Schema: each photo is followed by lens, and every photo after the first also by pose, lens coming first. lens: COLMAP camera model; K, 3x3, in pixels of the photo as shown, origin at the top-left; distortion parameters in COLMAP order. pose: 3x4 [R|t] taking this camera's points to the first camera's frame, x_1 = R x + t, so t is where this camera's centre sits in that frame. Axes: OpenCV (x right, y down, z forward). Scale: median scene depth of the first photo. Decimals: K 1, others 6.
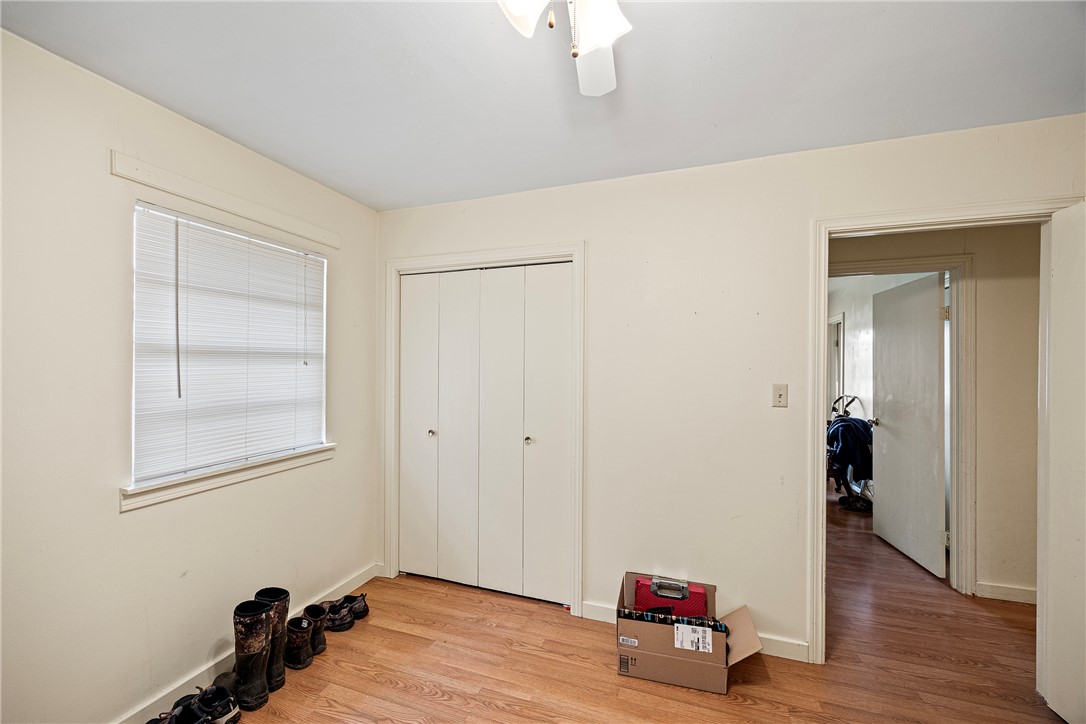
lens RADIAL K [[414.0, 0, 544.3], [0, 414.0, 359.8], [0, 0, 1]] dist [0.000038, -0.000173]
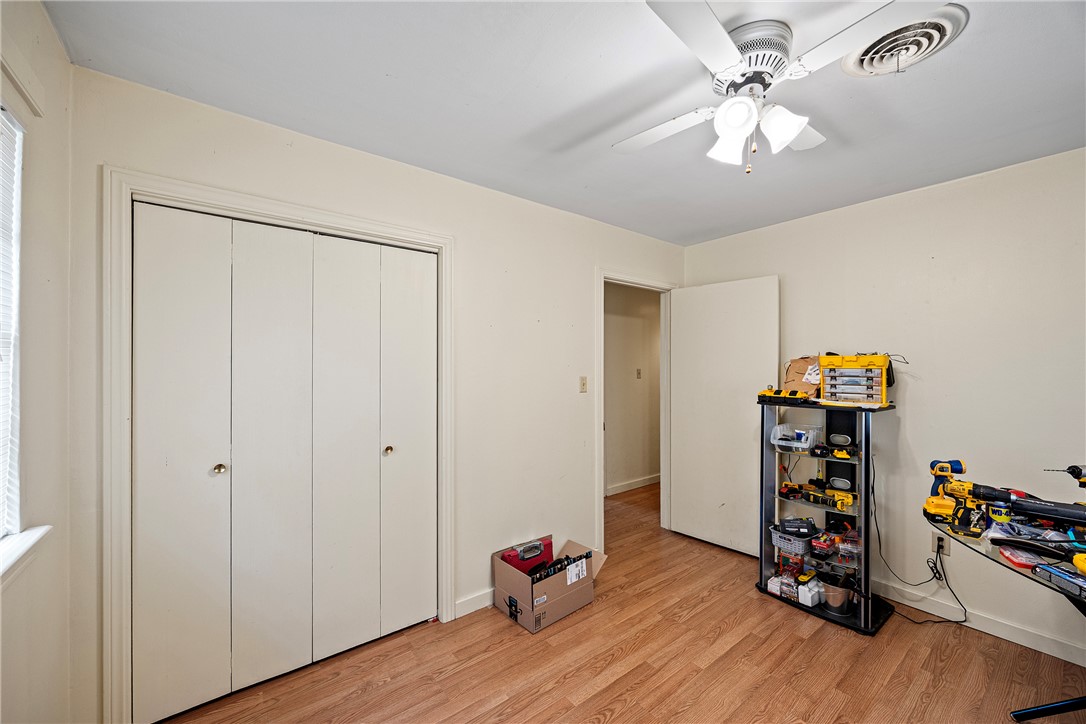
lens RADIAL K [[414.0, 0, 544.3], [0, 414.0, 359.8], [0, 0, 1]] dist [0.000038, -0.000173]
pose [[0.556571, 0.009364, 0.830747, -0.669555], [-0.011142, 0.999931, -0.003806, 0.008269], [-0.830726, -0.007138, 0.556636, 0.307195]]
